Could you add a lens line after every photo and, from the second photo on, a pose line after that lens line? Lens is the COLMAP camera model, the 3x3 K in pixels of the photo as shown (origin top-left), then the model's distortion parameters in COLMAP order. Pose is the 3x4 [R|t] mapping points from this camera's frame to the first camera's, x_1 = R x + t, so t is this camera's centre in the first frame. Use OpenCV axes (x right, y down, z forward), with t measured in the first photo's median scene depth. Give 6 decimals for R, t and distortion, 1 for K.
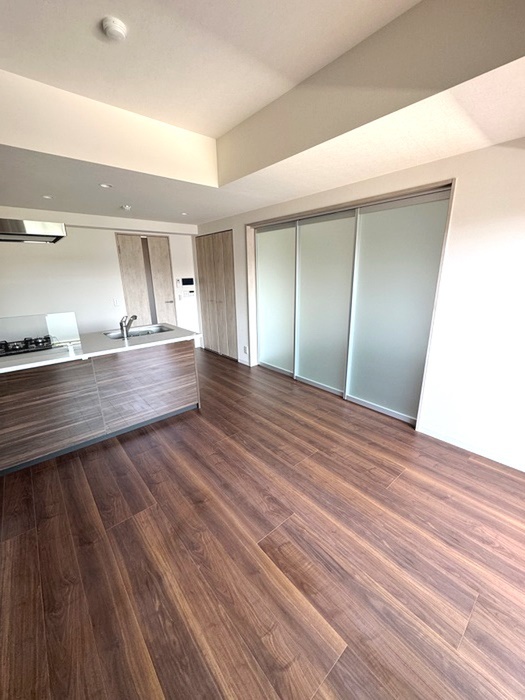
lens RADIAL K [[282.3, 0, 262.0], [0, 282.3, 349.8], [0, 0, 1]] dist [-0.002694, 0.001094]
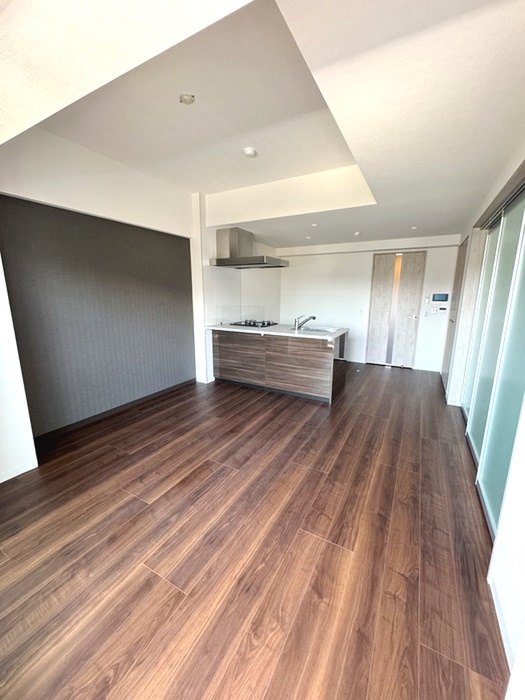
lens RADIAL K [[282.3, 0, 264.0], [0, 282.3, 350.5], [0, 0, 1]] dist [-0.002694, 0.001094]
pose [[0.338153, 0.206658, -0.918120, 1.142211], [-0.265134, 0.956994, 0.117757, -0.098412], [0.902971, 0.203605, 0.378403, 0.501777]]
